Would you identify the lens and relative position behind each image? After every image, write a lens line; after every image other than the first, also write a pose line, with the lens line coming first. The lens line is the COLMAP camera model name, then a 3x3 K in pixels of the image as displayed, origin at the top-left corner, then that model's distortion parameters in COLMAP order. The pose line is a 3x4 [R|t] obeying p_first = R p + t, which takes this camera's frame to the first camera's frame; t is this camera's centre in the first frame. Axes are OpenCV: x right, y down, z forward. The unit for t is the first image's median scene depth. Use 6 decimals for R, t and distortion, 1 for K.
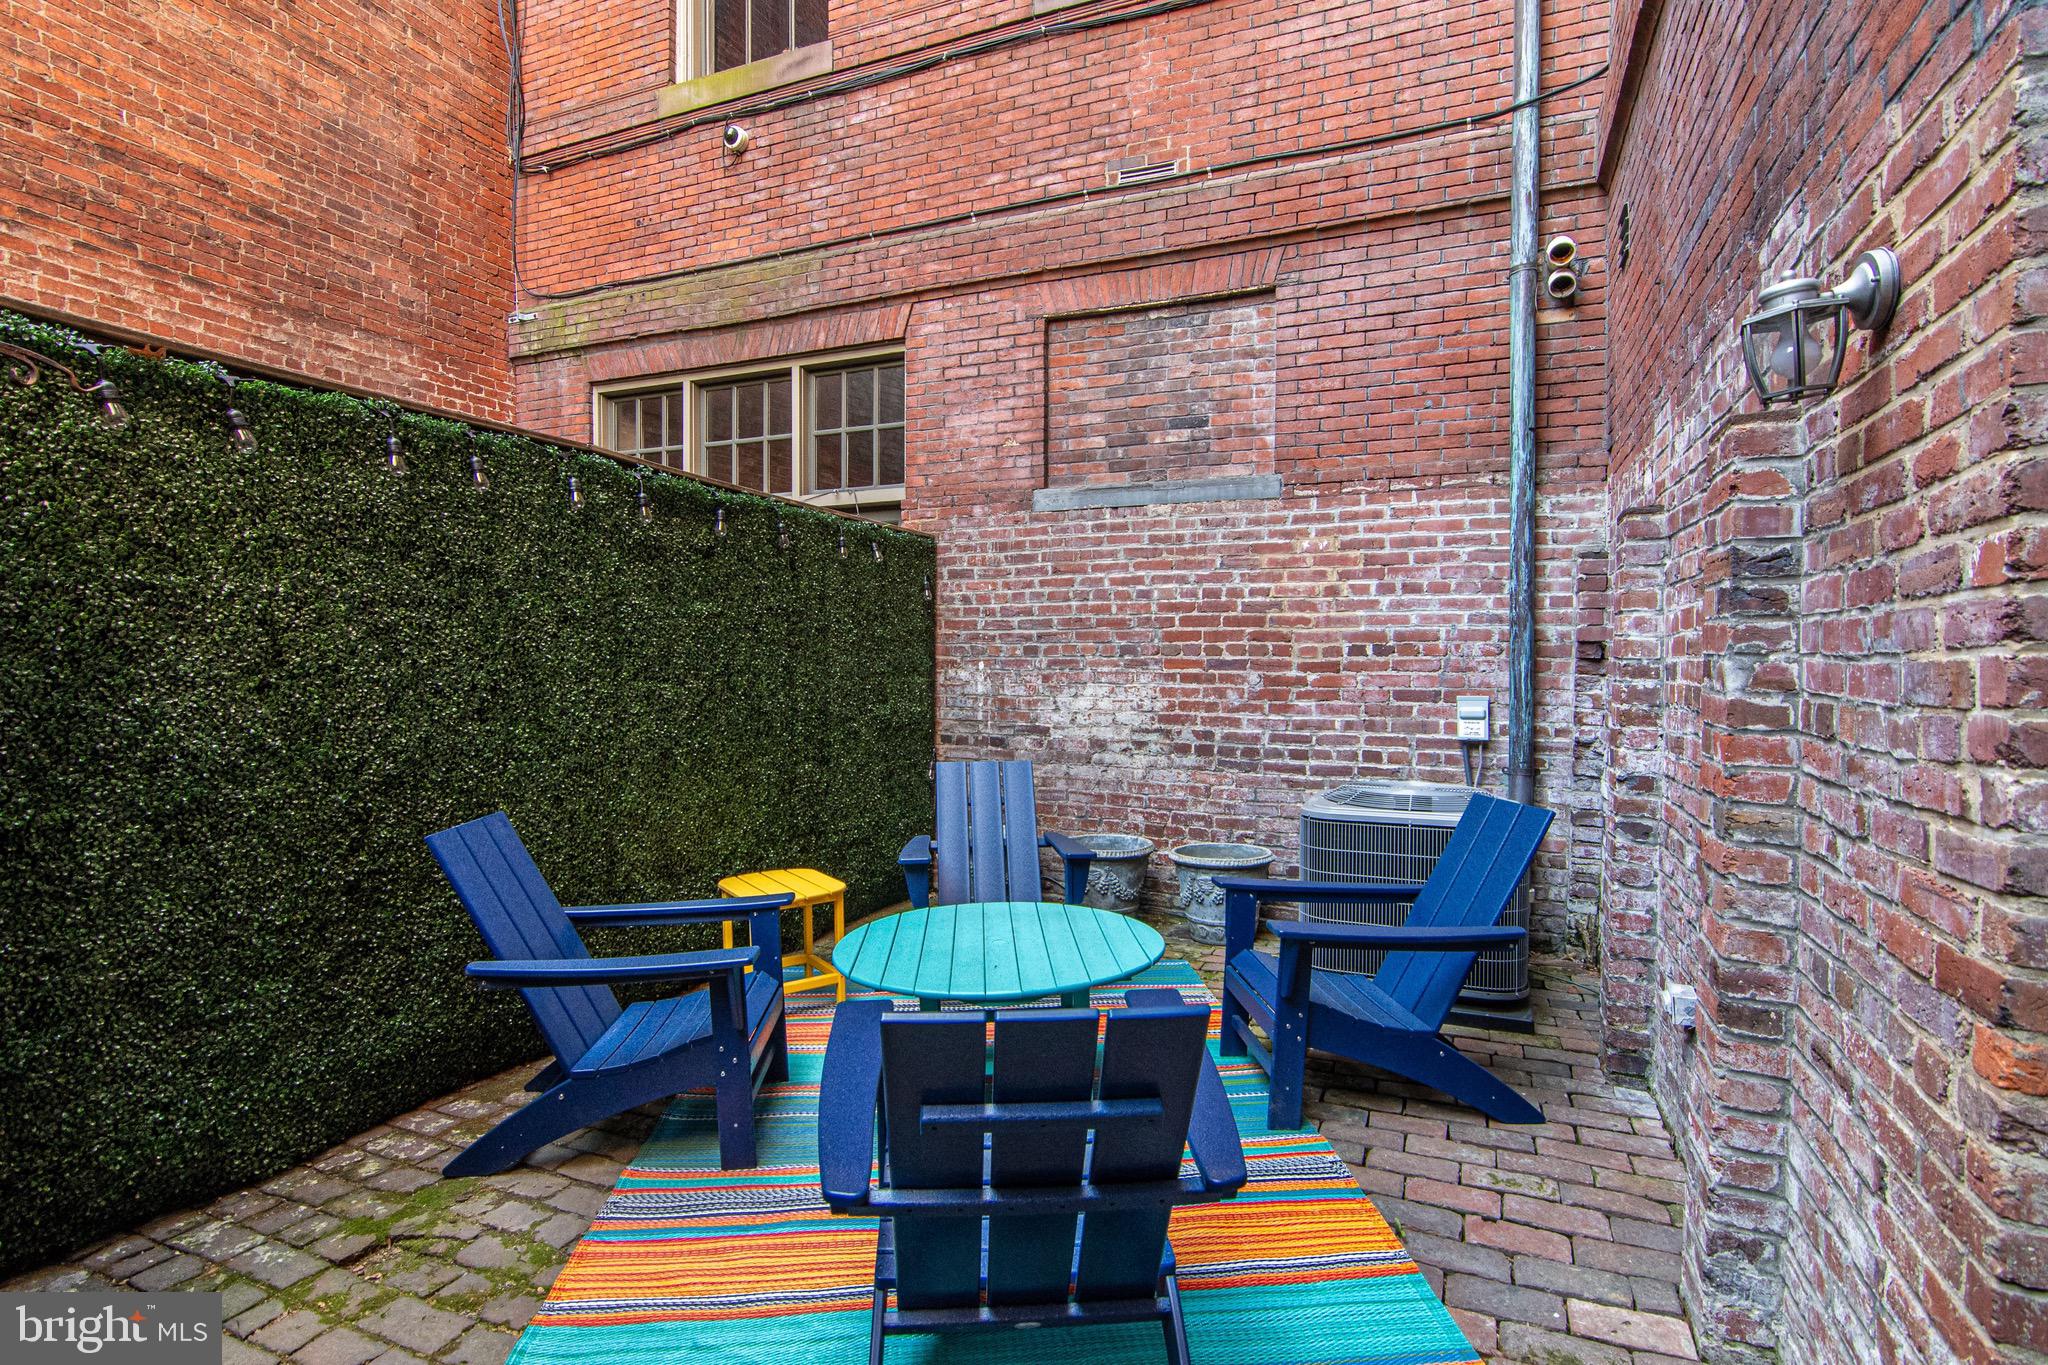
lens RADIAL K [[989.2, 0, 1010.6], [0, 989.2, 680.2], [0, 0, 1]] dist [-0.002586, -0.004947]
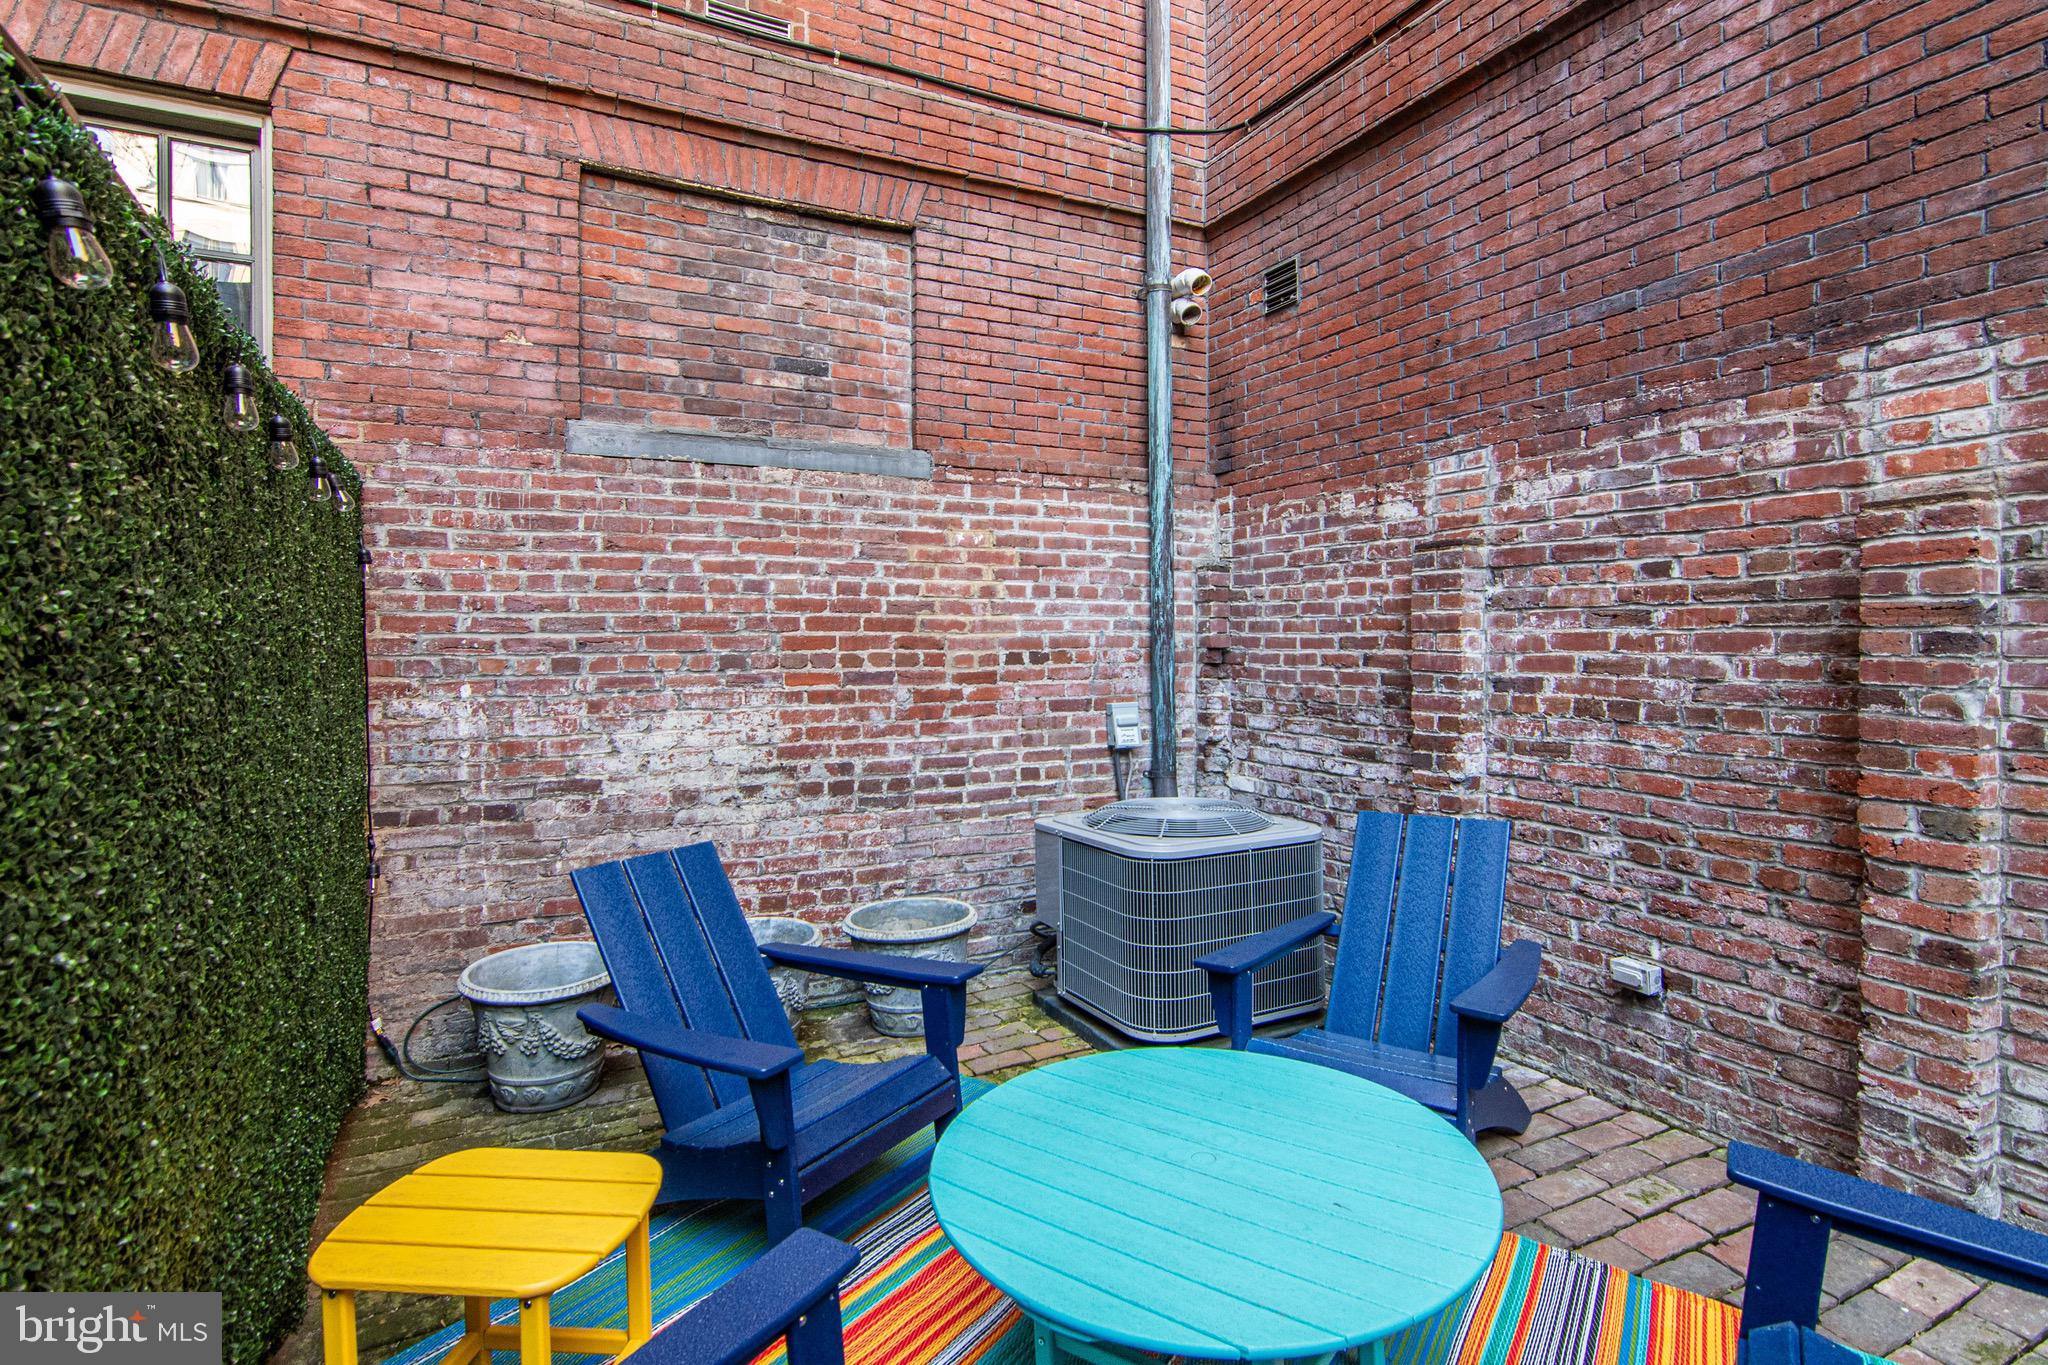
lens RADIAL K [[989.2, 0, 1004.5], [0, 989.2, 643.3], [0, 0, 1]] dist [-0.002586, -0.004947]
pose [[0.630943, -0.013765, 0.775707, -0.334506], [0.026374, 0.999645, -0.003713, -0.038149], [-0.775381, 0.022801, 0.631082, 0.406770]]
